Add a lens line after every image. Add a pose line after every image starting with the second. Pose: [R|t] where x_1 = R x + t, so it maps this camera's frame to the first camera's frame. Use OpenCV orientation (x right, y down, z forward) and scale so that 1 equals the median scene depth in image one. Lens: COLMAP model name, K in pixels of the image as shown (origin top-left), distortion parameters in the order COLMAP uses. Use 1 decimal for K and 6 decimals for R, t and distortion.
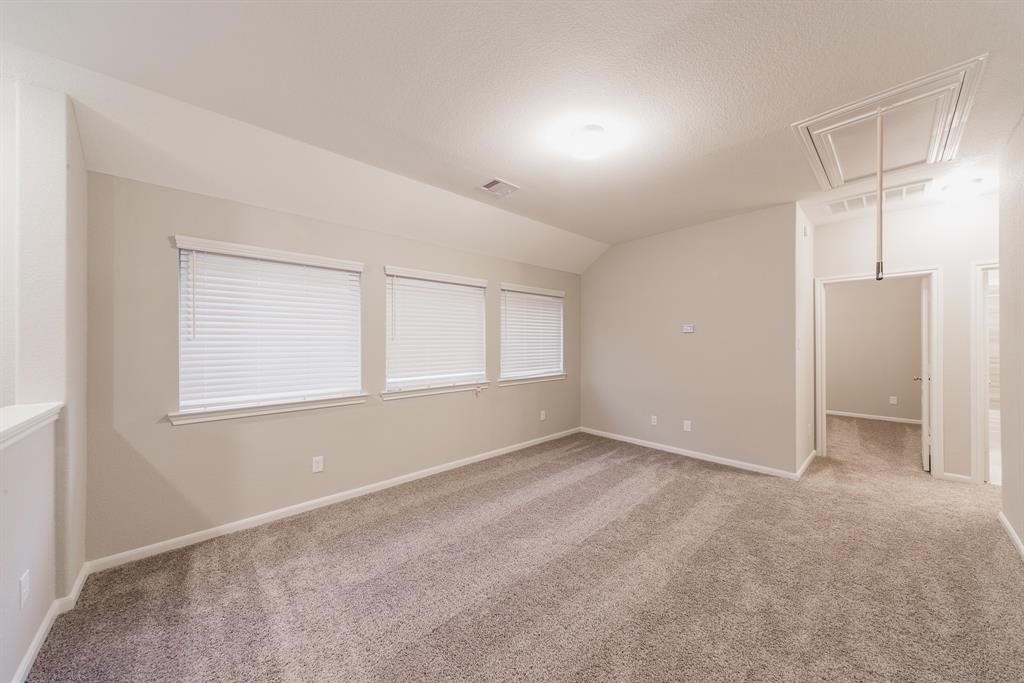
lens RADIAL K [[348.6, 0, 521.5], [0, 348.6, 337.4], [0, 0, 1]] dist [0.004311, -0.000664]
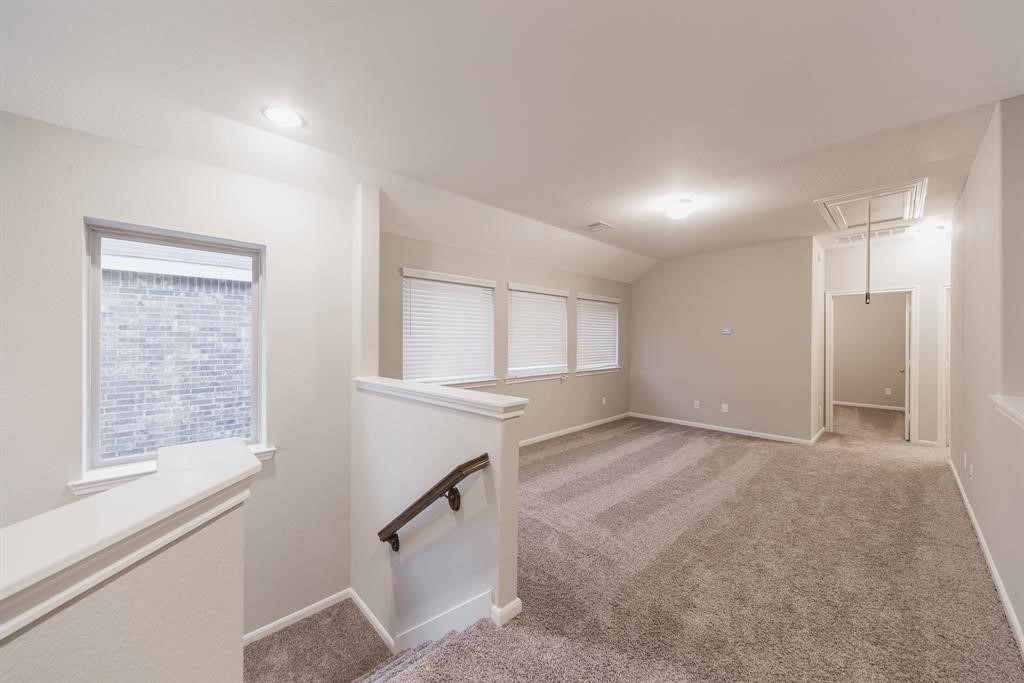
lens RADIAL K [[381.1, 0, 514.1], [0, 381.1, 336.4], [0, 0, 1]] dist [0.001489, -0.000229]
pose [[0.999736, 0.006330, 0.022078, -0.390975], [-0.006408, 0.999973, 0.003480, -0.006002], [-0.022055, -0.003621, 0.999750, -0.439816]]
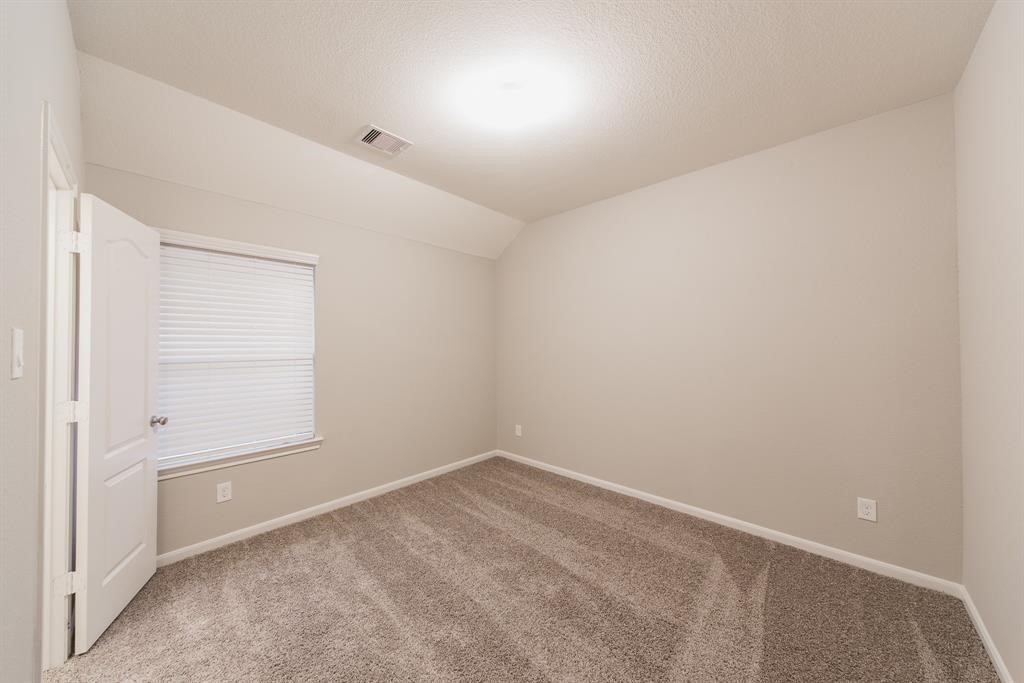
lens RADIAL K [[348.6, 0, 552.9], [0, 348.6, 338.8], [0, 0, 1]] dist [0.004311, -0.000664]
pose [[0.991915, 0.002427, 0.126884, 0.179232], [-0.002508, 0.999997, 0.000483, -0.001379], [-0.126882, -0.000797, 0.991917, 0.172189]]
